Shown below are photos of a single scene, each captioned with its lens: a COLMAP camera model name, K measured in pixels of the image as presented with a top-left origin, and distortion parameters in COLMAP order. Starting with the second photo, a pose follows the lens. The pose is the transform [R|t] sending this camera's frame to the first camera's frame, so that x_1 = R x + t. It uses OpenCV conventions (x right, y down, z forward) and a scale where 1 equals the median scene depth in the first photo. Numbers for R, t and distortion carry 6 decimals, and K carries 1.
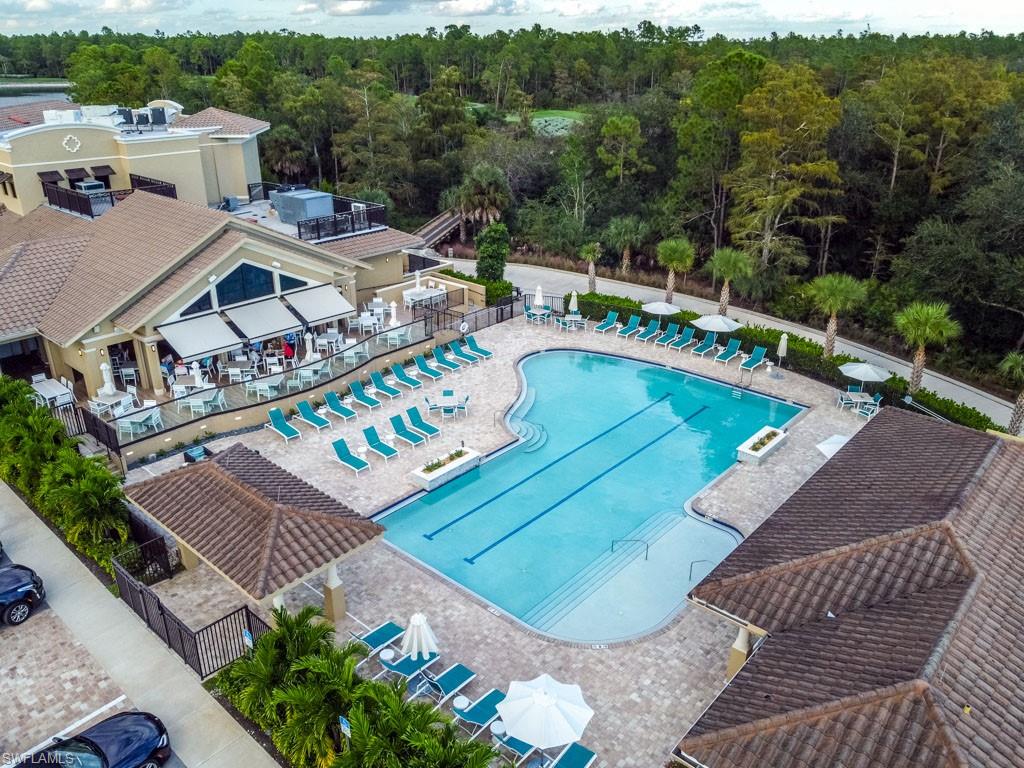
lens RADIAL K [[780.6, 0, 507.9], [0, 780.6, 383.5], [0, 0, 1]] dist [0.006850, -0.013355]
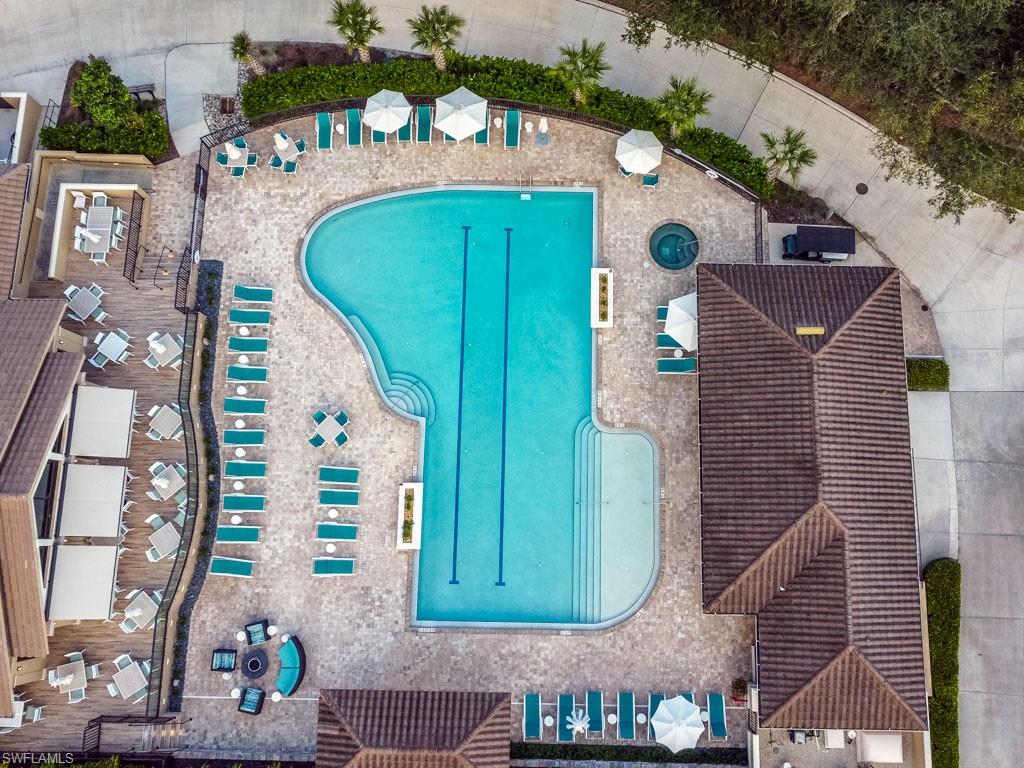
lens RADIAL K [[948.8, 0, 540.2], [0, 948.8, 326.1], [0, 0, 1]] dist [-0.000104, 0.001705]
pose [[0.760491, -0.634489, 0.138120, 0.043120], [0.259497, 0.491940, 0.831057, -0.996503], [-0.595244, -0.596169, 0.538764, 0.279161]]
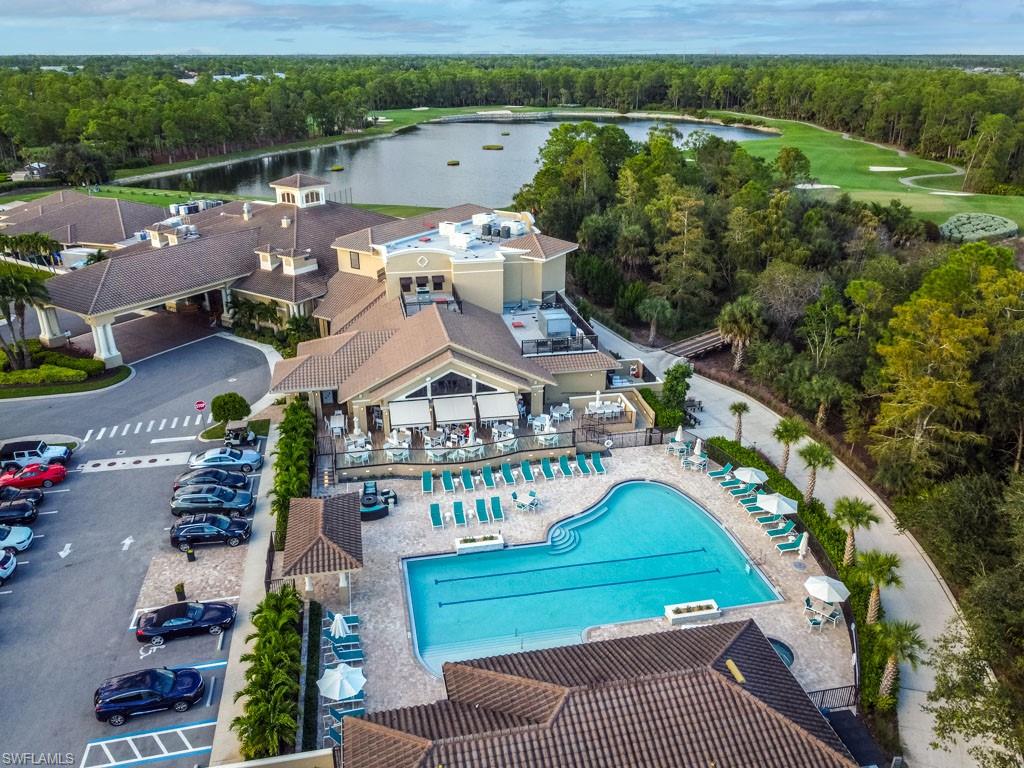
lens RADIAL K [[780.6, 0, 512.6], [0, 780.6, 380.8], [0, 0, 1]] dist [0.006850, -0.013355]
pose [[0.801946, 0.230629, -0.551083, 0.667732], [-0.238816, 0.969323, 0.058134, -0.276079], [0.547585, 0.084987, 0.832423, -0.244567]]
